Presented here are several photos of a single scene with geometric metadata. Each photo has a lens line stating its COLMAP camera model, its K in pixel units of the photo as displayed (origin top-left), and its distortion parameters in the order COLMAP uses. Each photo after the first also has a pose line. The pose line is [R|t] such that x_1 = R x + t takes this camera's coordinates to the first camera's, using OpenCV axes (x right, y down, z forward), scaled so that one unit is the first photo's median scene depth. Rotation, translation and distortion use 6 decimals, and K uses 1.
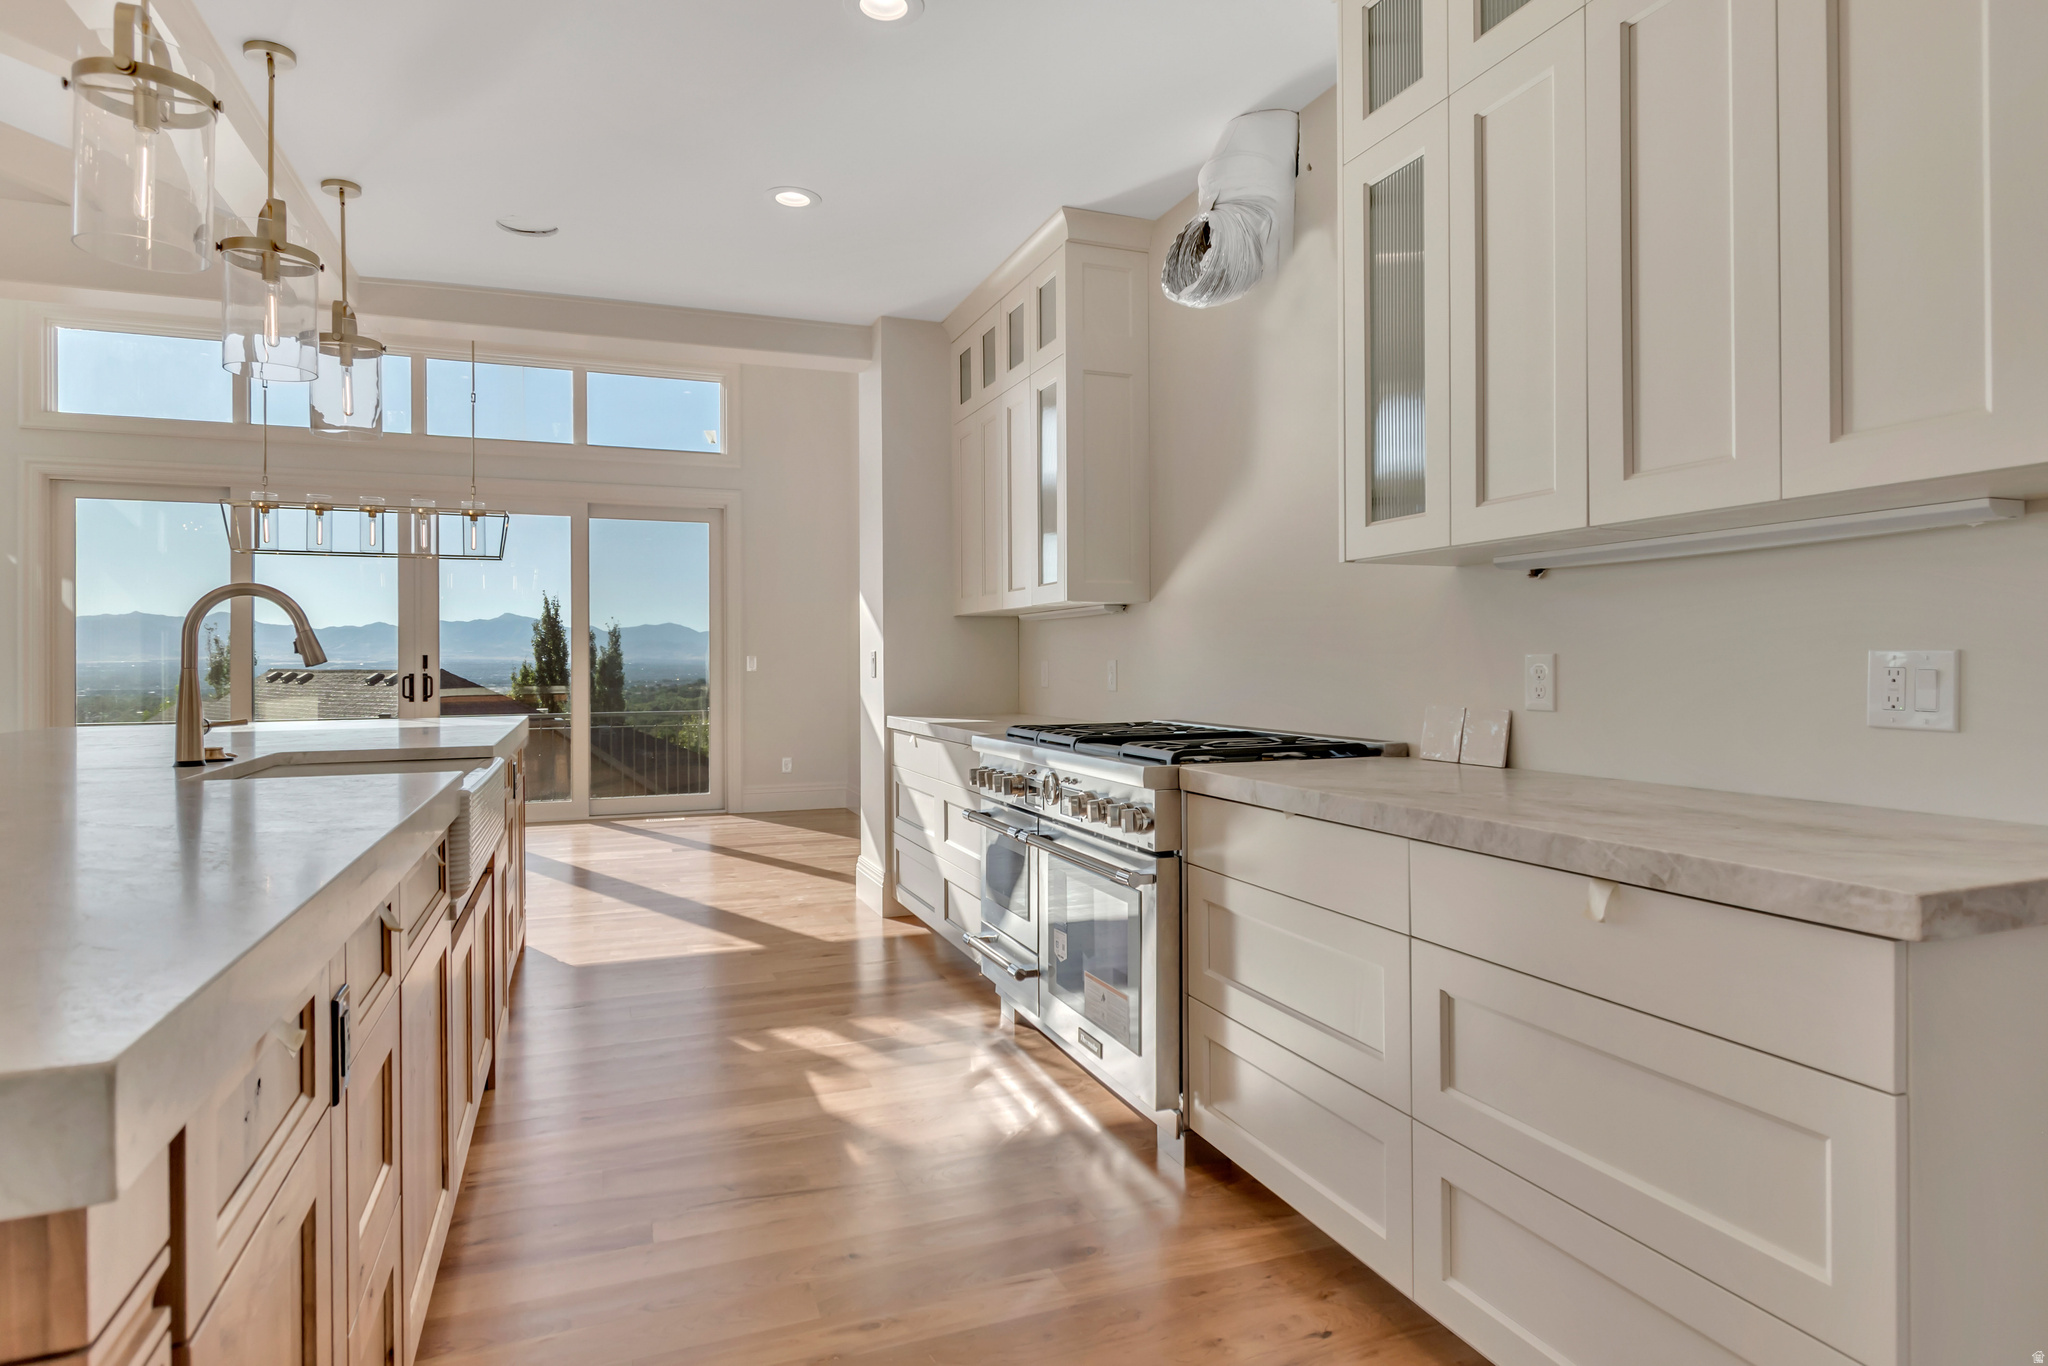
lens RADIAL K [[1116.3, 0, 1023.9], [0, 1116.3, 666.1], [0, 0, 1]] dist [0.000284, -0.004328]
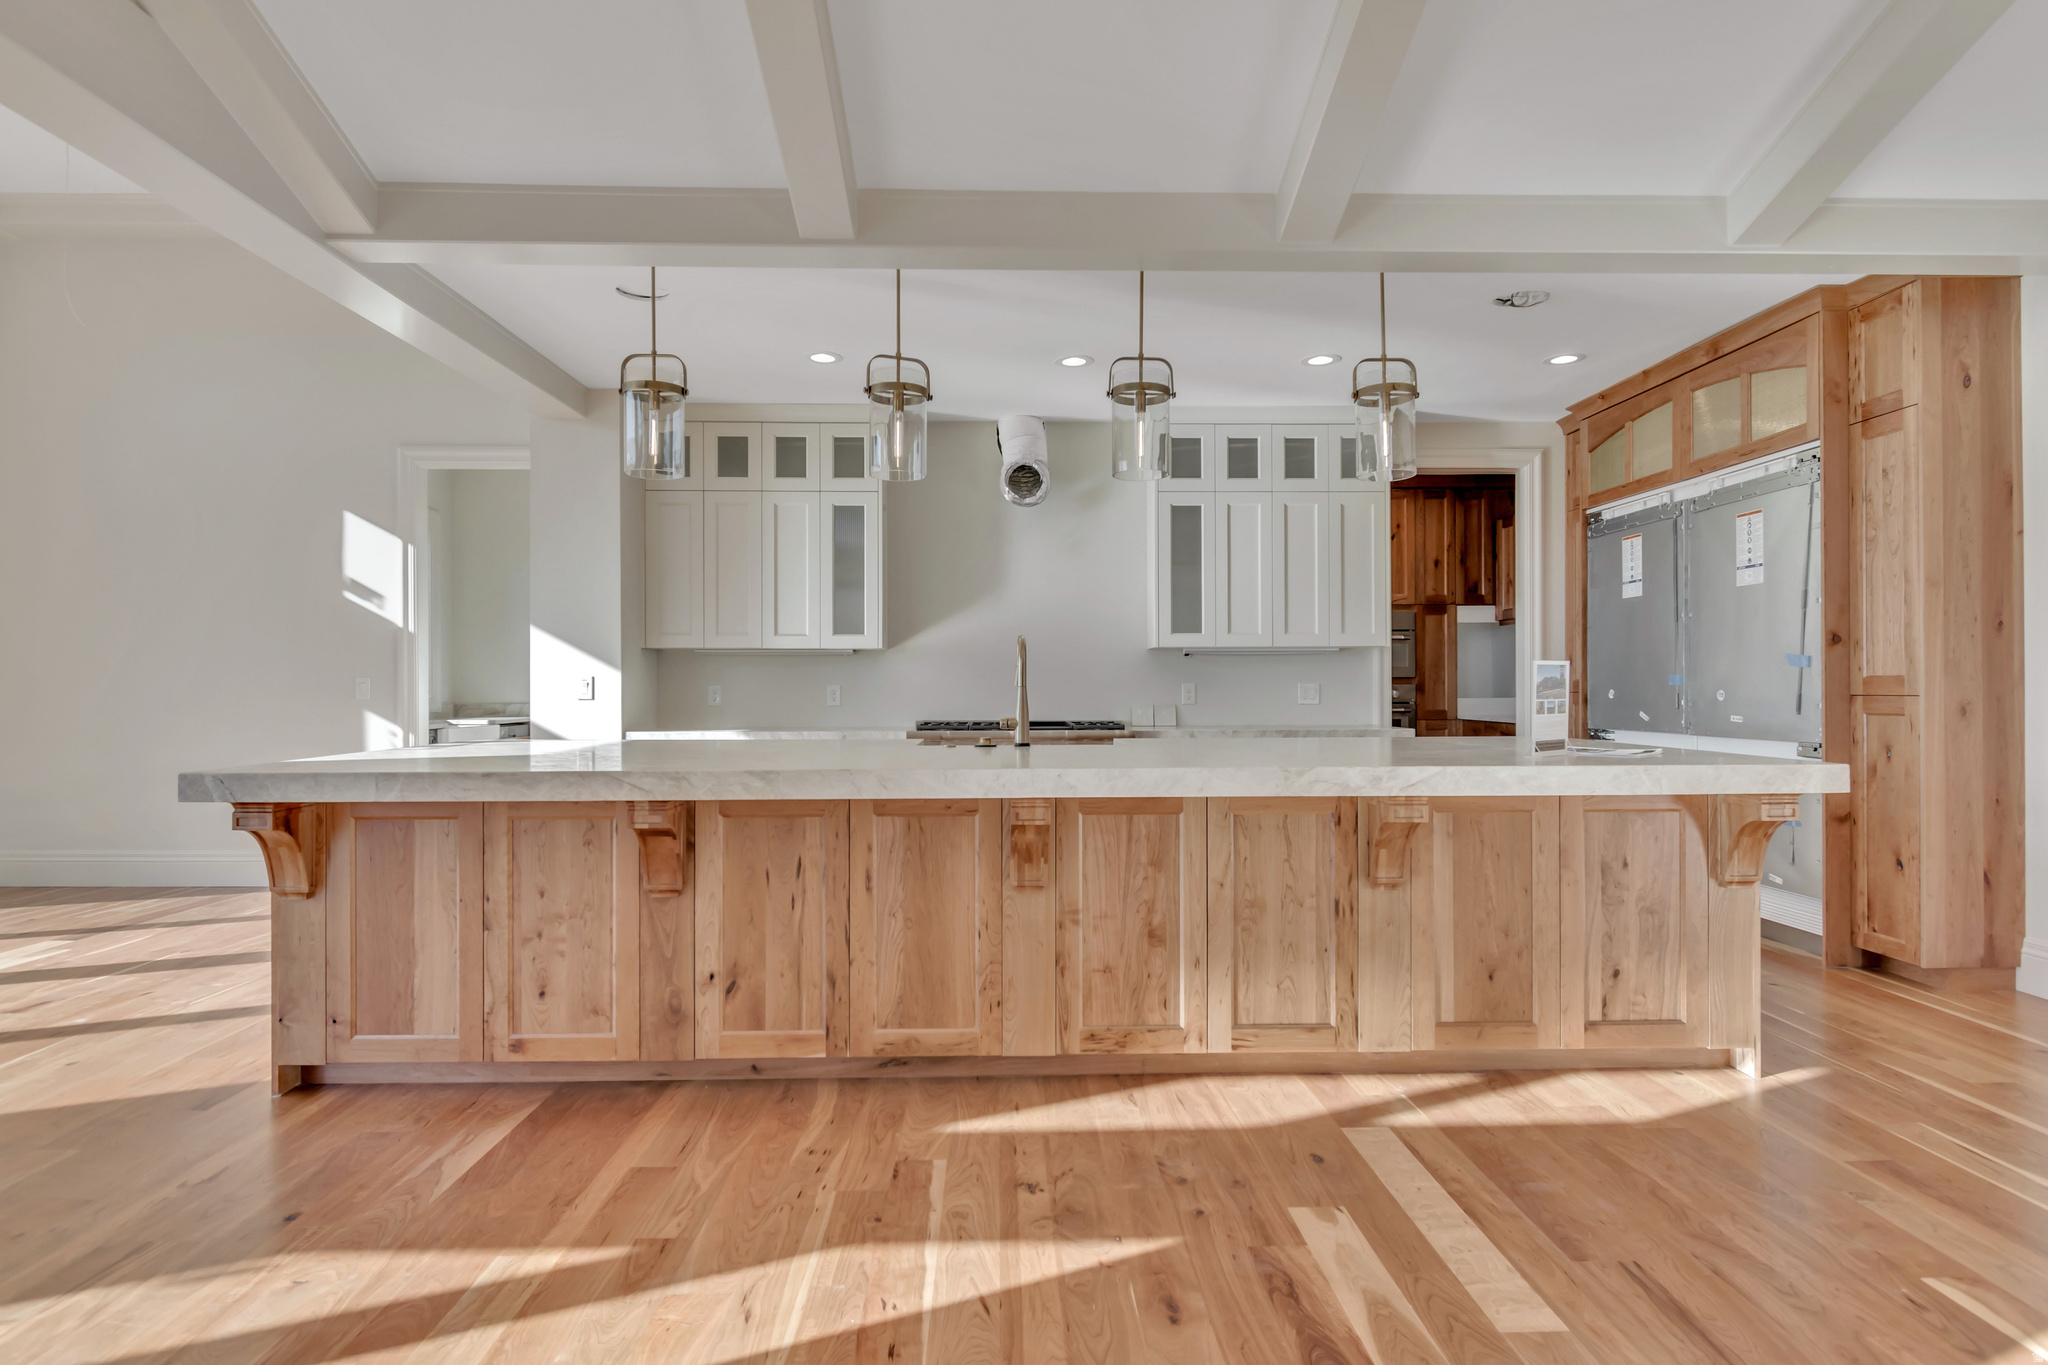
lens RADIAL K [[1116.3, 0, 1028.9], [0, 1116.3, 686.0], [0, 0, 1]] dist [0.000284, -0.004328]
pose [[0.336351, 0.005006, 0.941723, -0.781376], [0.002955, 0.999975, -0.006371, 0.003906], [-0.941732, 0.004926, 0.336328, 0.149497]]
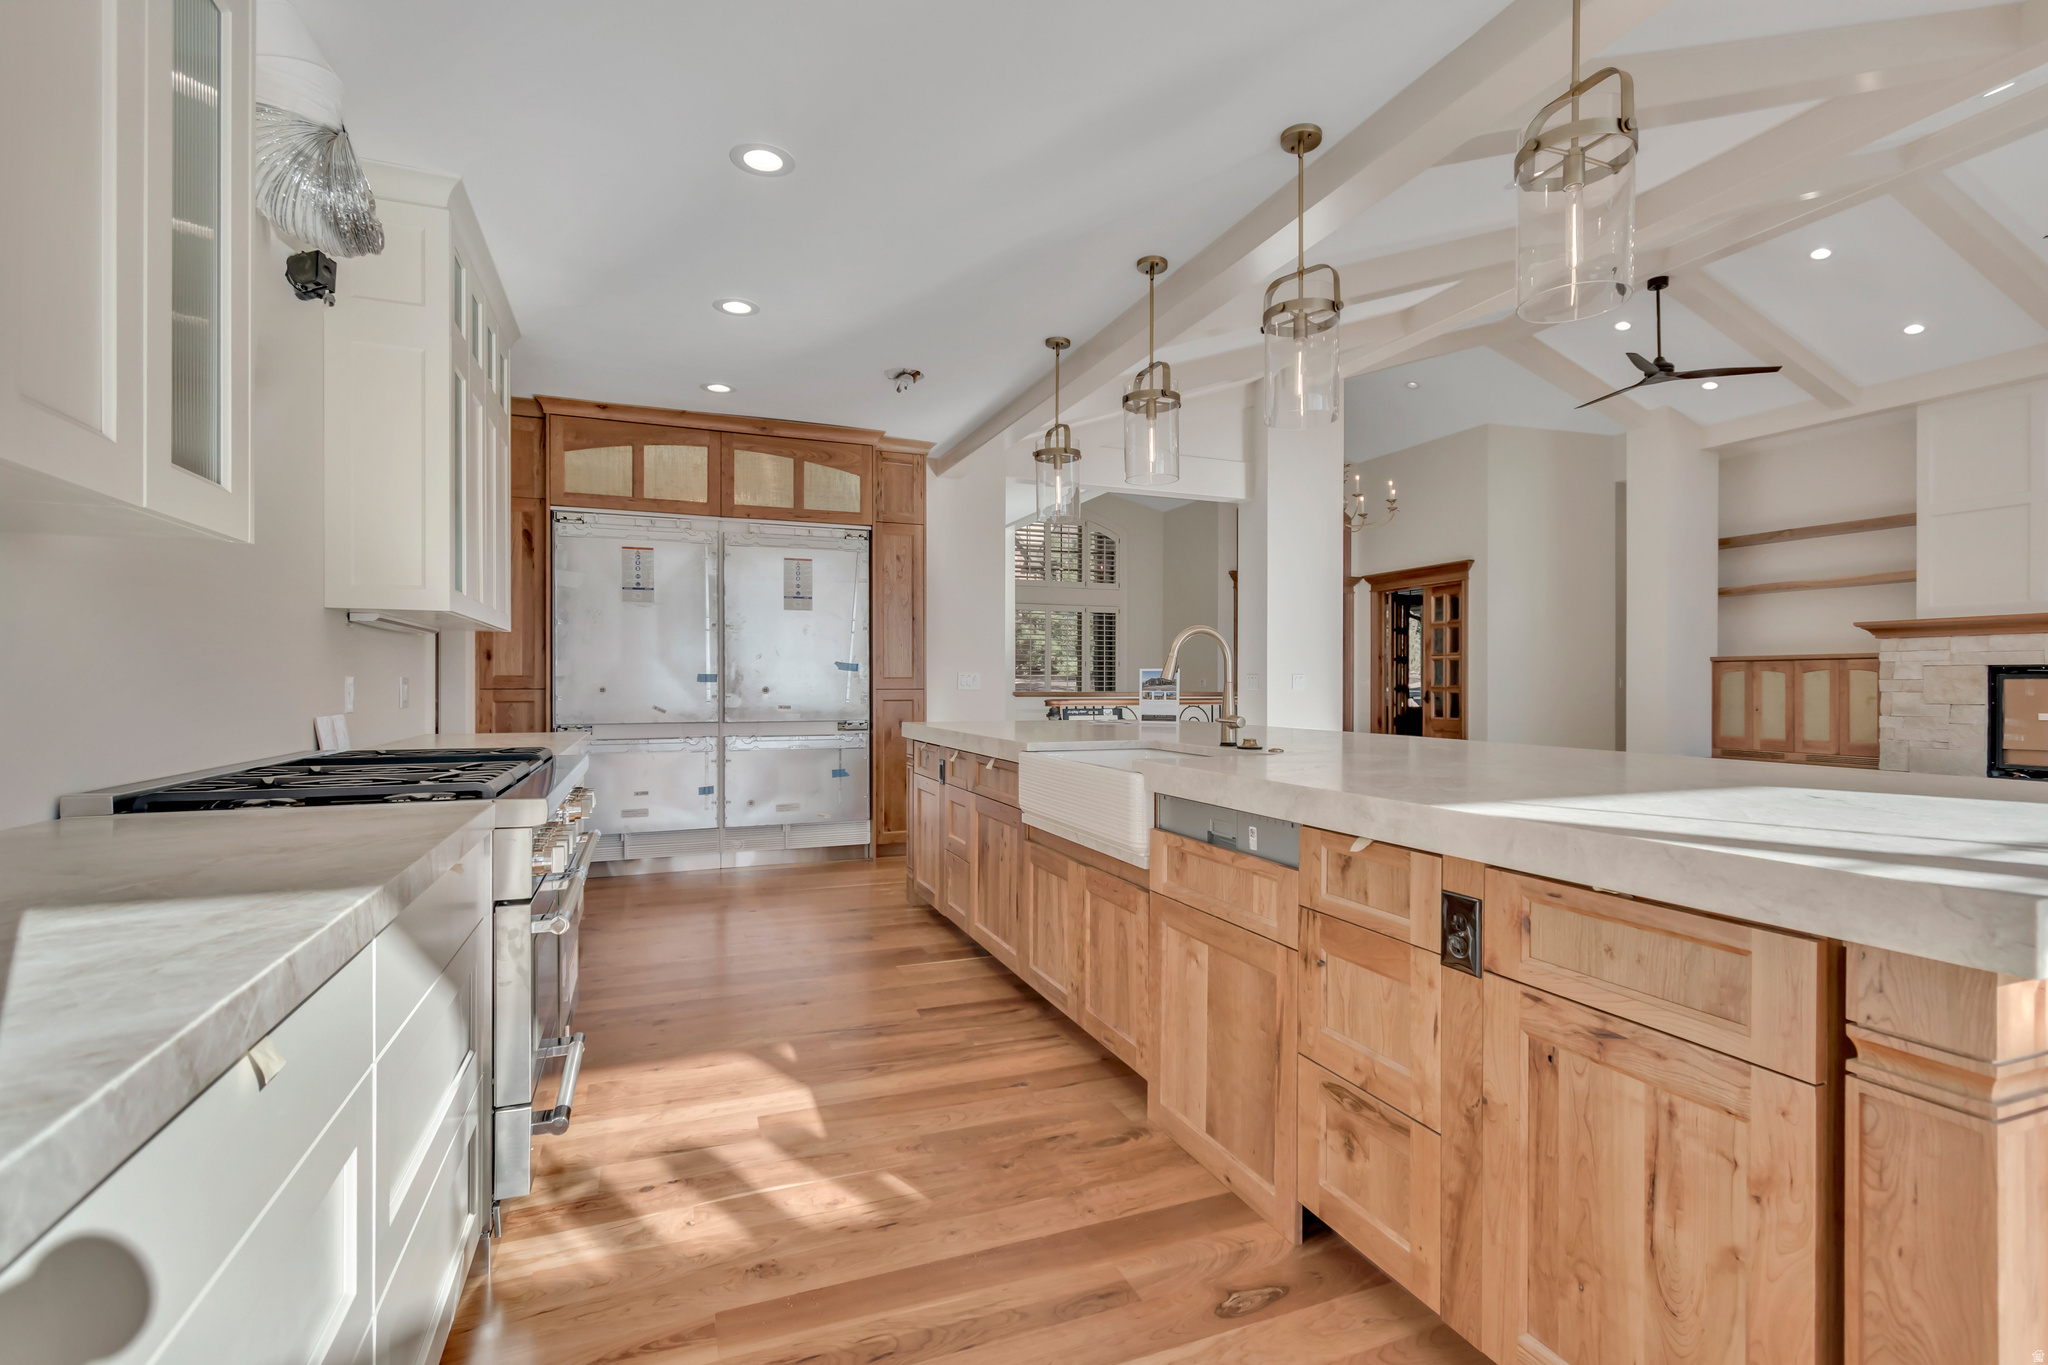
lens RADIAL K [[933.4, 0, 1024.3], [0, 933.4, 684.0], [0, 0, 1]] dist [0.006467, -0.003156]
pose [[-0.999979, 0.002245, -0.006148, -0.156887], [0.002234, 0.999996, 0.001833, 0.000328], [0.006152, 0.001819, -0.999979, 0.784143]]
